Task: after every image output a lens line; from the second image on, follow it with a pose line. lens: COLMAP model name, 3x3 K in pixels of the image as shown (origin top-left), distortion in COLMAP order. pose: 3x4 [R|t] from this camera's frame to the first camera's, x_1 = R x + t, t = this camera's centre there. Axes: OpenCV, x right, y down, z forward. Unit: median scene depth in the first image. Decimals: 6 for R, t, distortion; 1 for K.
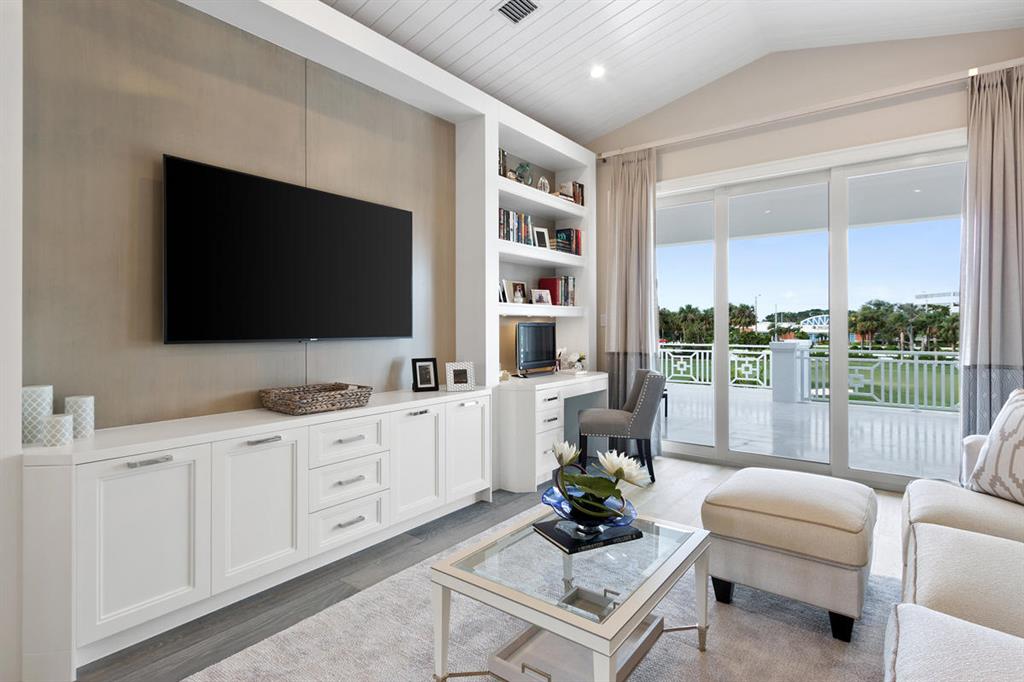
lens RADIAL K [[517.8, 0, 508.2], [0, 517.8, 324.9], [0, 0, 1]] dist [0.001271, 0.000258]
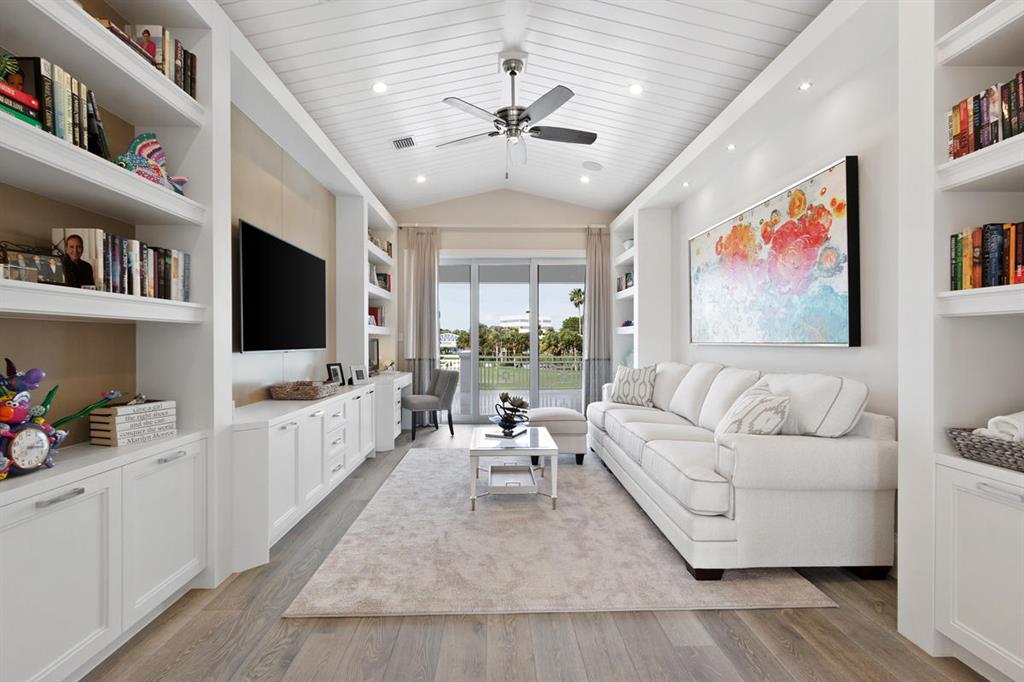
lens RADIAL K [[465.4, 0, 510.8], [0, 465.4, 344.6], [0, 0, 1]] dist [0.002299, -0.000036]
pose [[0.767897, -0.003367, 0.640564, -0.455192], [-0.001703, 0.999972, 0.007298, 0.001159], [-0.640571, -0.006695, 0.767870, -0.225089]]
